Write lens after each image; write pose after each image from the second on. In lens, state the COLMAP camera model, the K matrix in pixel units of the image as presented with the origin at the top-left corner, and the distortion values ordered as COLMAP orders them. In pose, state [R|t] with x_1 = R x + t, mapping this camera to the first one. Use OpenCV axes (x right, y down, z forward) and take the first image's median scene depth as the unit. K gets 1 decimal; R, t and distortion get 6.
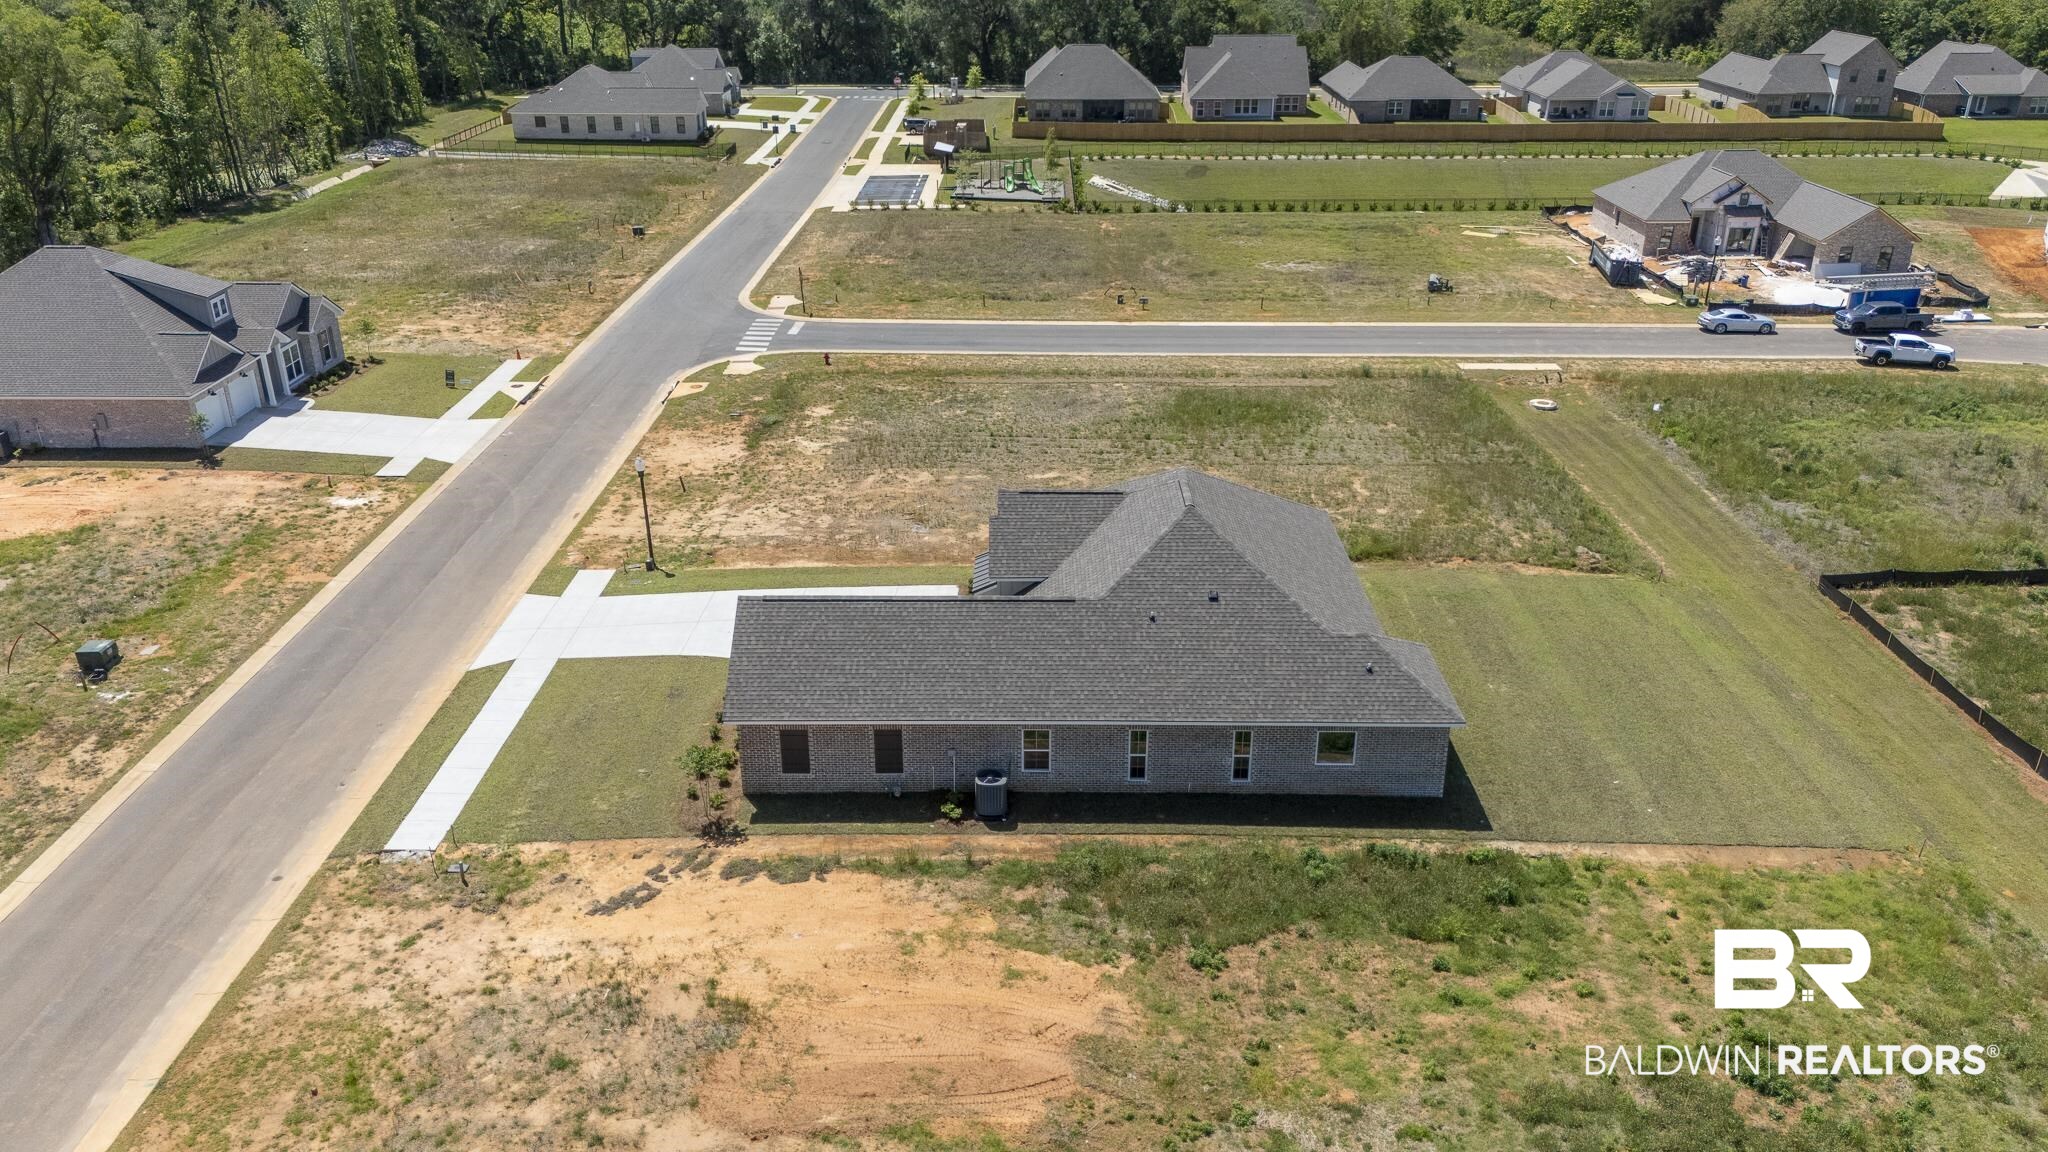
lens RADIAL K [[1501.0, 0, 1030.0], [0, 1501.0, 583.1], [0, 0, 1]] dist [0.047561, -0.022822]
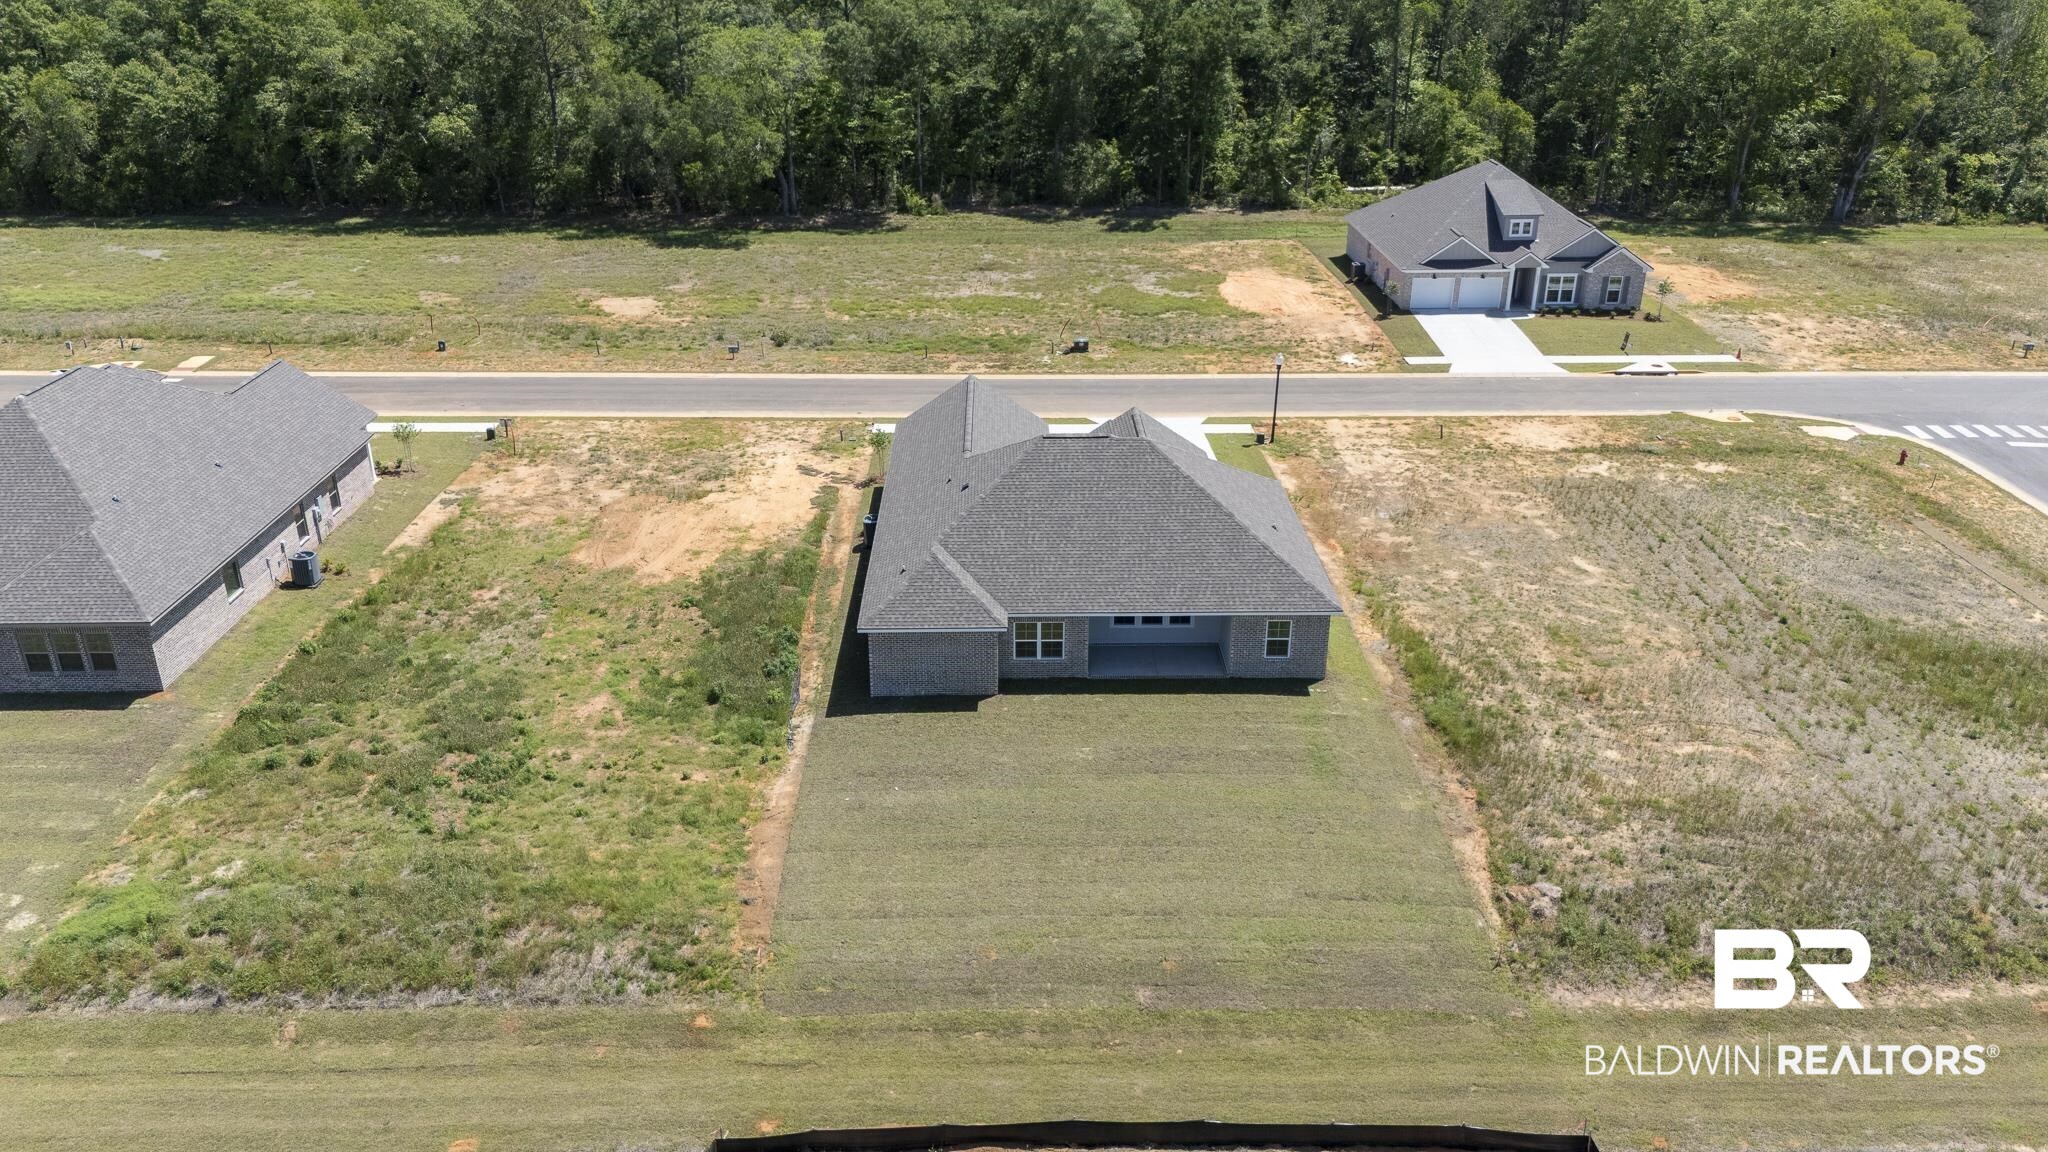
lens RADIAL K [[1501.0, 0, 1024.5], [0, 1501.0, 588.6], [0, 0, 1]] dist [0.047561, -0.022822]
pose [[0.021512, 0.417132, -0.908591, 0.839076], [-0.414081, 0.830905, 0.371663, -0.261854], [0.909986, 0.368235, 0.190601, 0.563202]]
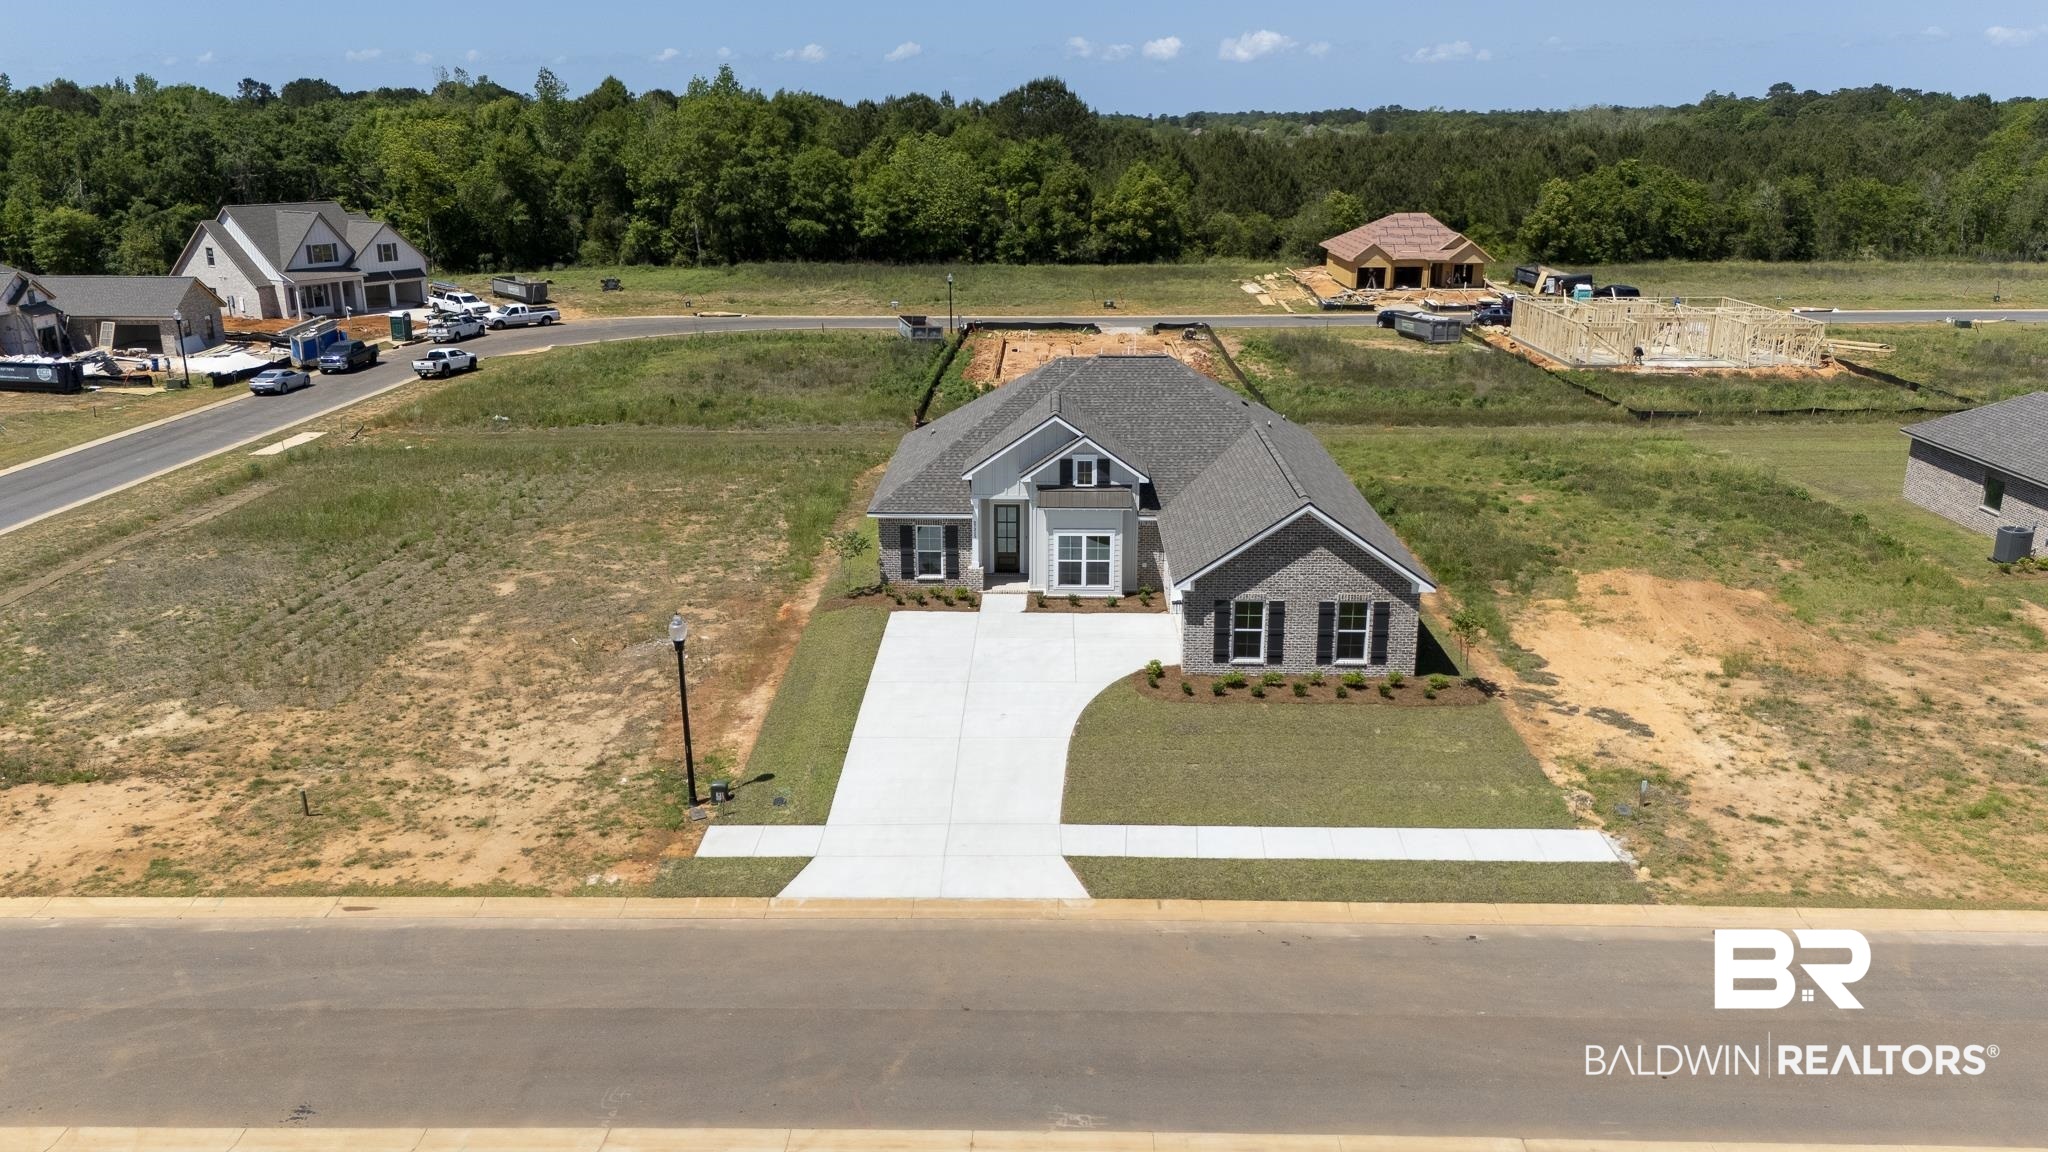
lens RADIAL K [[1501.0, 0, 1030.2], [0, 1501.0, 562.9], [0, 0, 1]] dist [0.047561, -0.022822]
pose [[0.014625, -0.280141, 0.959847, -0.700164], [0.414229, 0.875398, 0.249182, -0.164757], [-0.910055, 0.393953, 0.128846, 0.702181]]
